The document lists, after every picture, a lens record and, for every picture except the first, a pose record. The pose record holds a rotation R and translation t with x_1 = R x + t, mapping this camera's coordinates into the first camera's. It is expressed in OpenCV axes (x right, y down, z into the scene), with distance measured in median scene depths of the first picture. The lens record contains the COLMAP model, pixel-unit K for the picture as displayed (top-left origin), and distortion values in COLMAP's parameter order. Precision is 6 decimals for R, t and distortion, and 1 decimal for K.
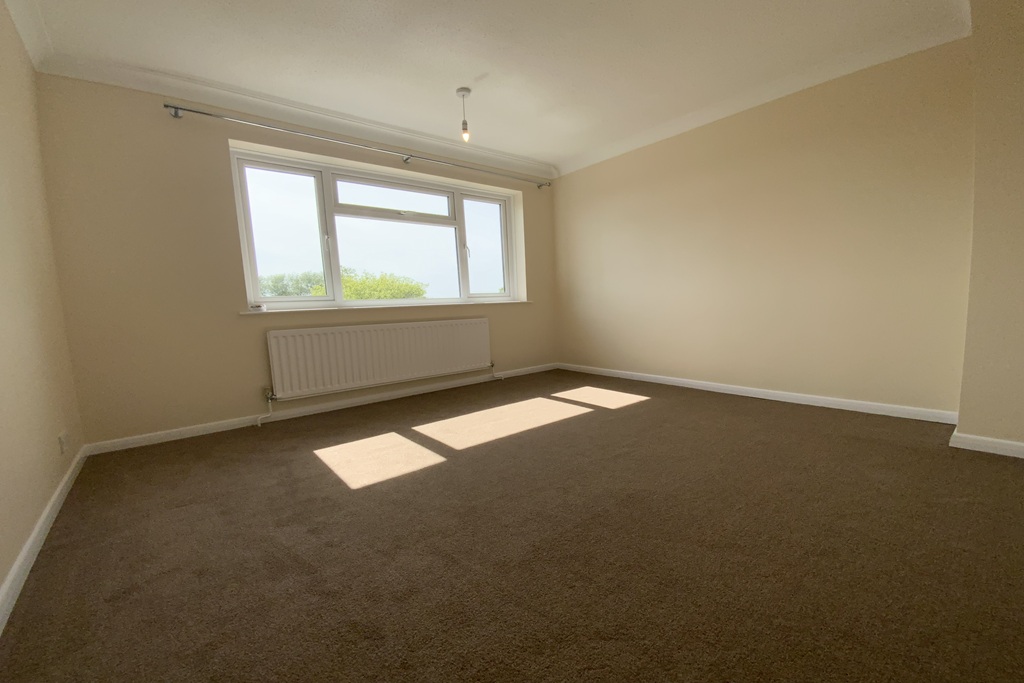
lens RADIAL K [[425.5, 0, 517.0], [0, 425.5, 352.5], [0, 0, 1]] dist [0.002006, -0.011939]
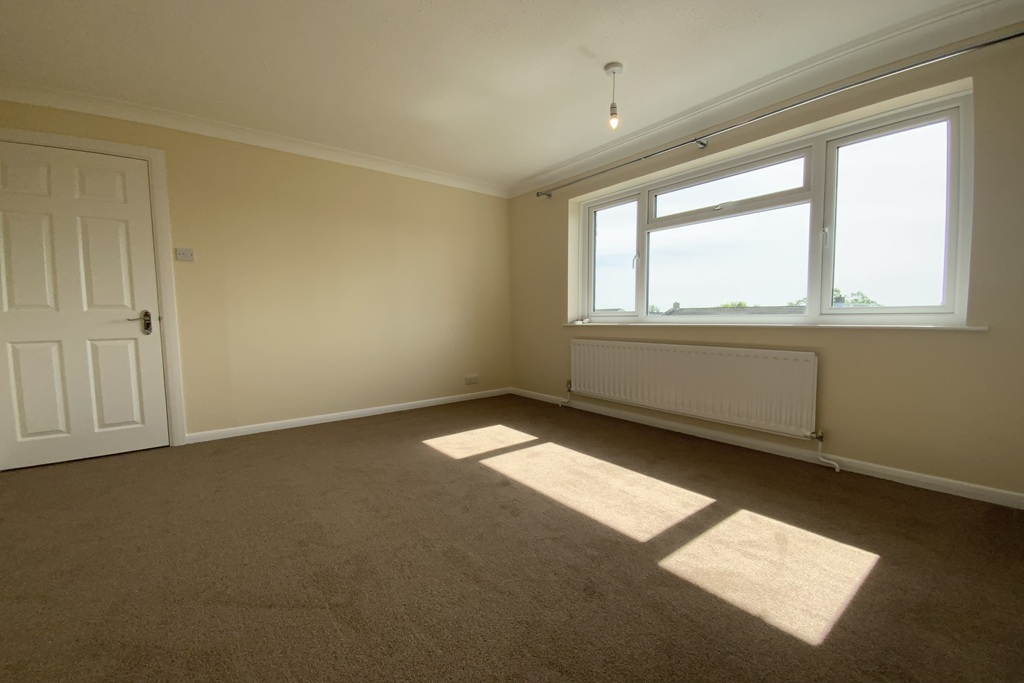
lens RADIAL K [[410.7, 0, 494.6], [0, 410.7, 355.4], [0, 0, 1]] dist [-0.001948, -0.009783]
pose [[-0.065024, 0.143505, -0.987511, 0.622502], [-0.093116, 0.984415, 0.149187, -0.149986], [0.993530, 0.101654, -0.050648, 0.737594]]
